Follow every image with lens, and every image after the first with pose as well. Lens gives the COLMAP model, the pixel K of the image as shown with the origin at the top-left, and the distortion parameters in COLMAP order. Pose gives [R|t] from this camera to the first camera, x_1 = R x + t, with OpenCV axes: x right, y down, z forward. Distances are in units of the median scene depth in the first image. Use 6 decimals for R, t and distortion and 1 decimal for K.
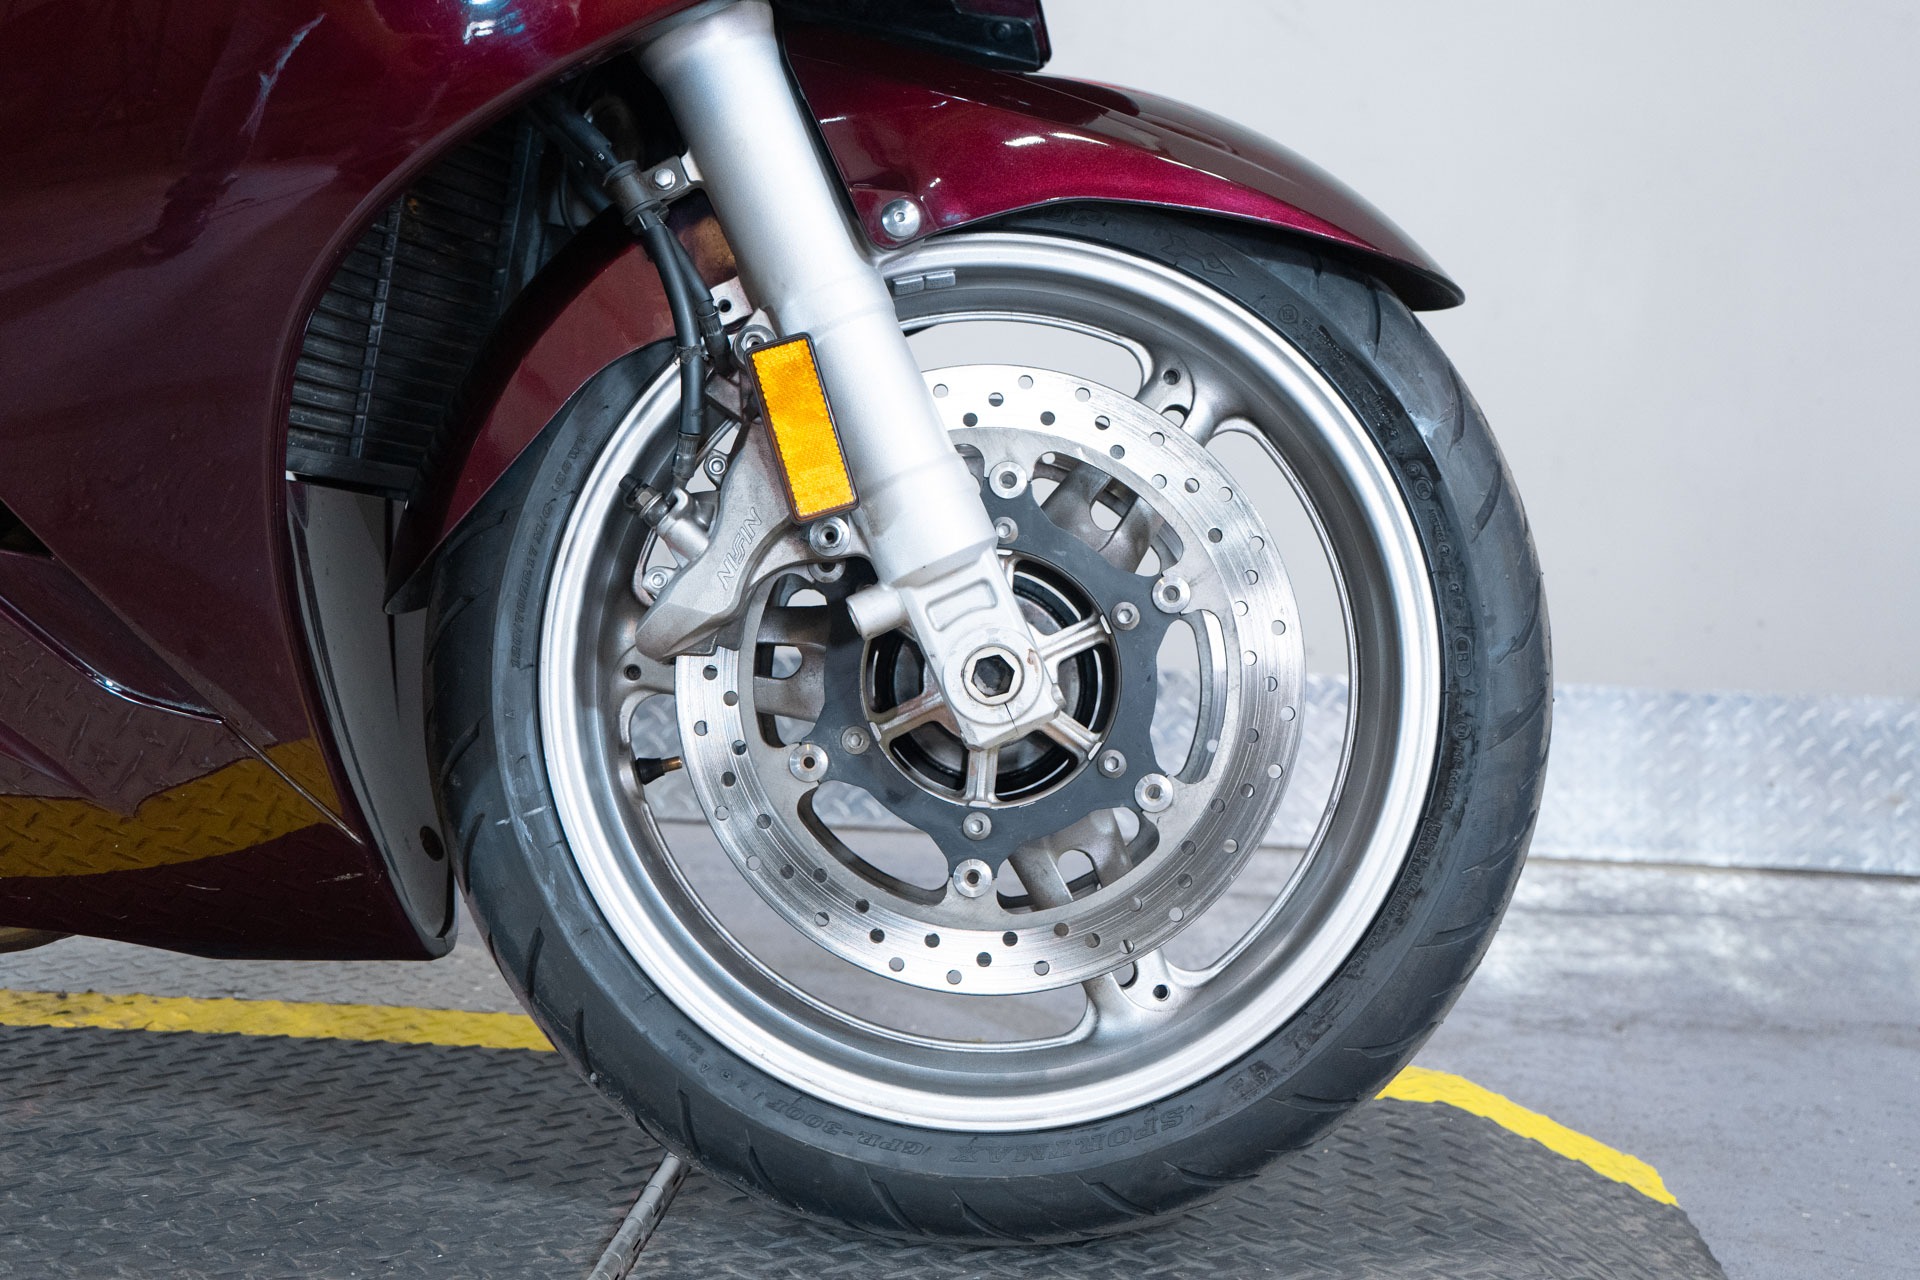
lens RADIAL K [[2368.4, 0, 960.0], [0, 2368.4, 640.0], [0, 0, 1]] dist [0.010907, 0.017523]
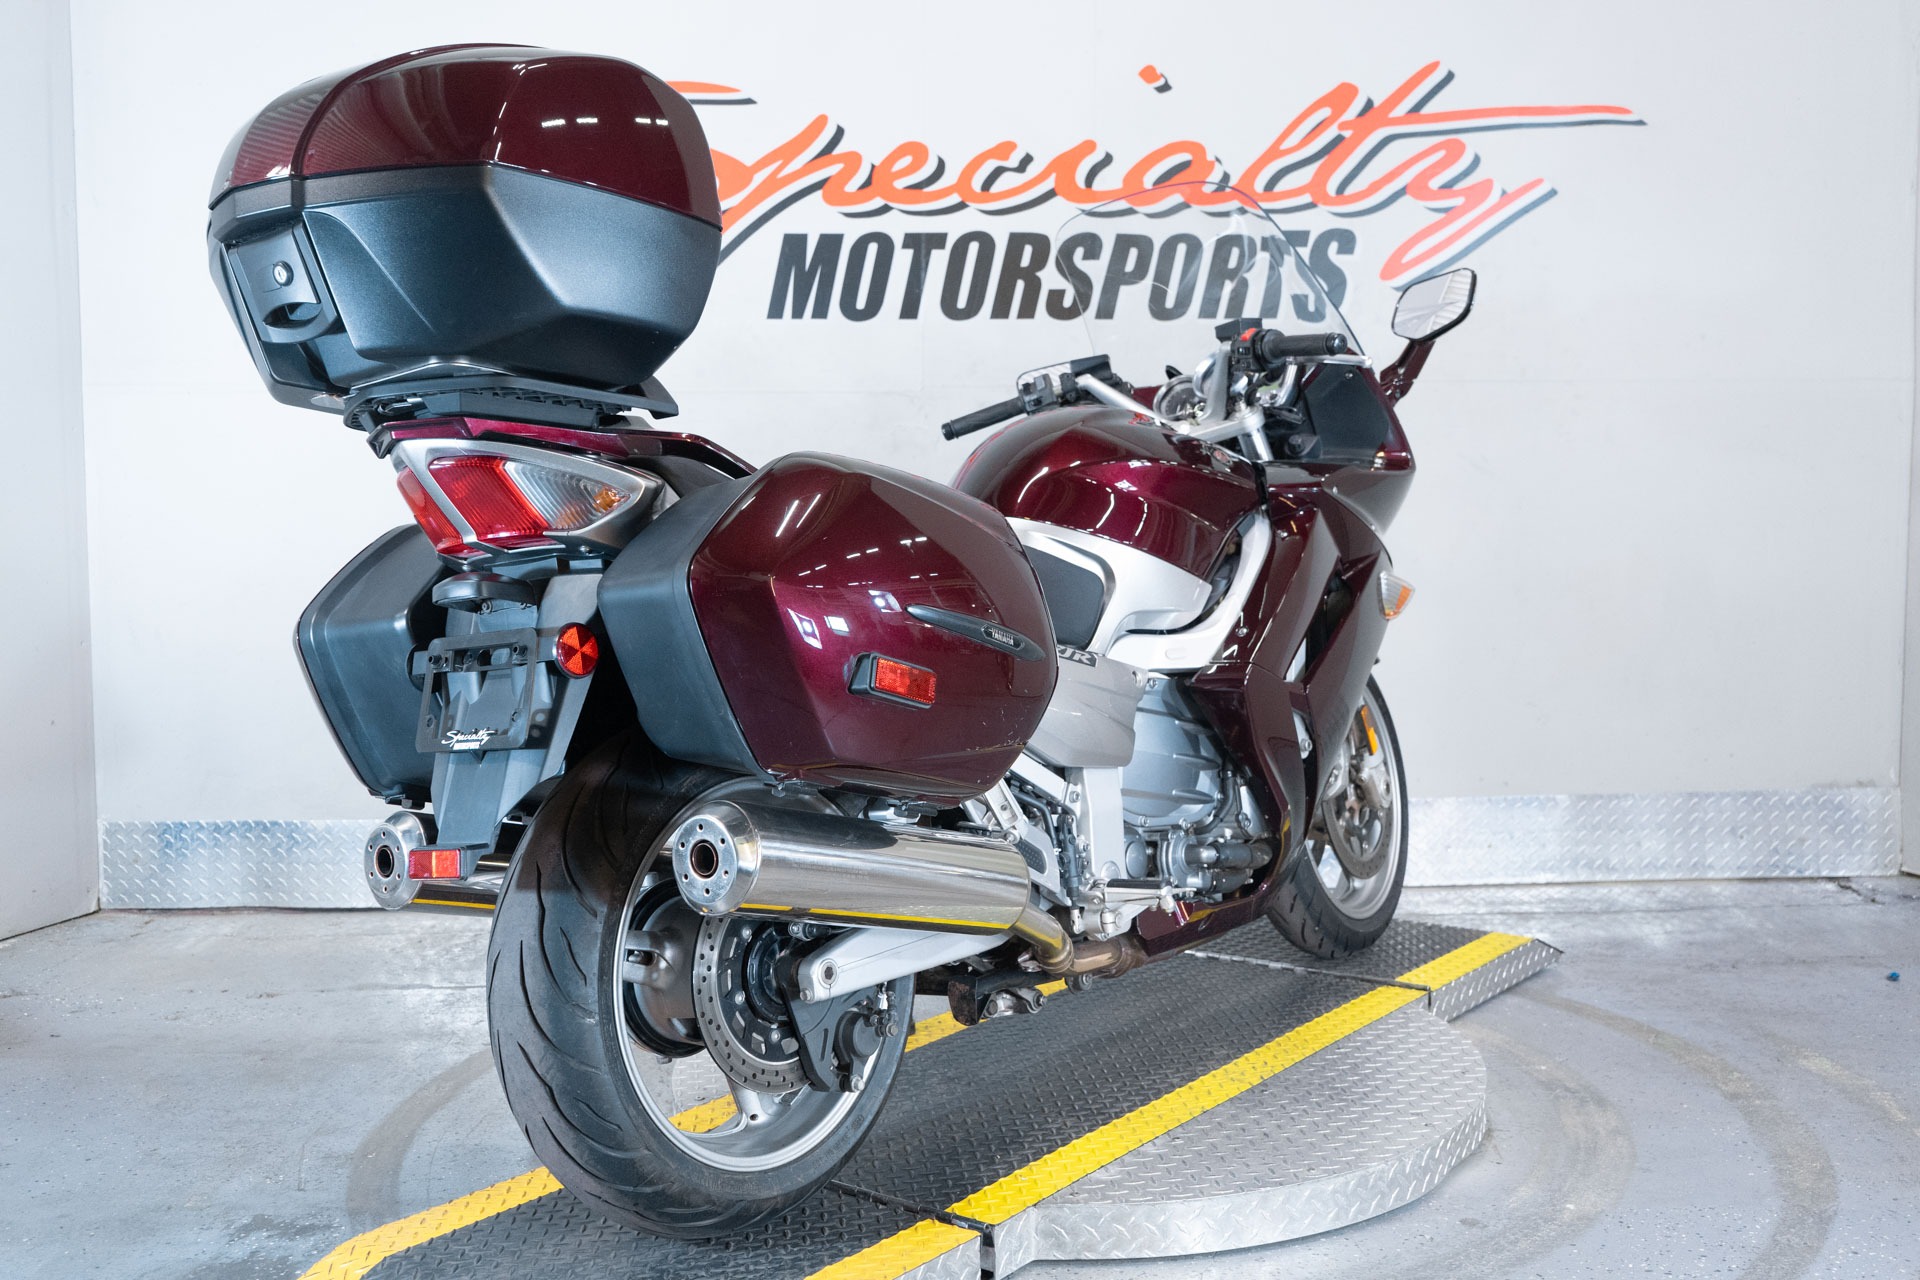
lens RADIAL K [[1923.1, 0, 960.0], [0, 1923.1, 640.0], [0, 0, 1]] dist [0.000826, 0.019179]
pose [[0.996407, -0.062377, 0.057285, -0.469932], [0.063487, 0.997824, -0.017774, -0.139169], [-0.056052, 0.021347, 0.998200, -0.684904]]
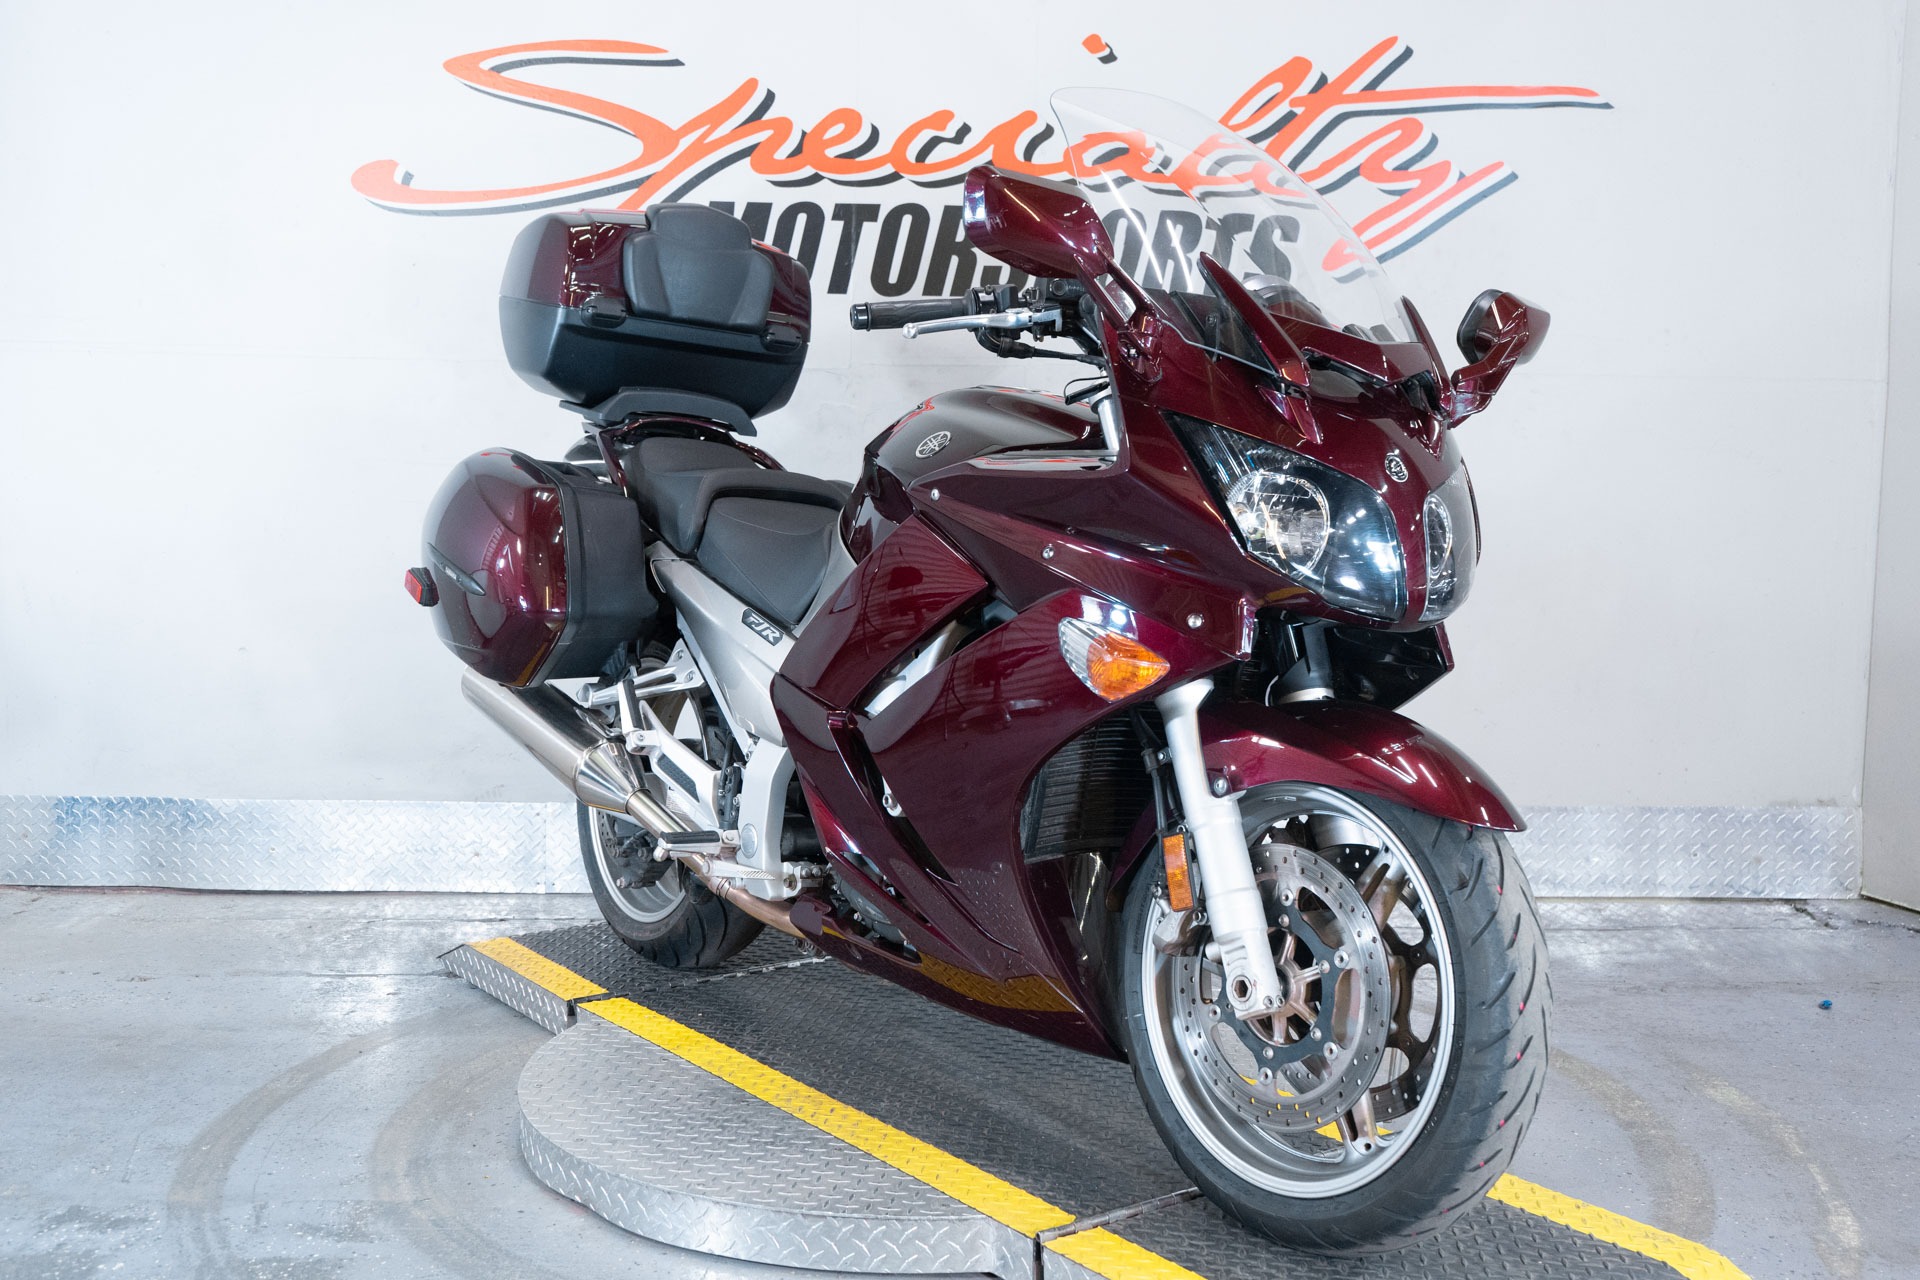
lens RADIAL K [[1998.0, 0, 960.0], [0, 1998.0, 640.0], [0, 0, 1]] dist [0.009319, 0.005755]
pose [[0.998193, -0.037597, 0.046875, -0.376885], [0.038220, 0.999192, -0.012465, -0.135722], [-0.046368, 0.014234, 0.998823, -0.687872]]
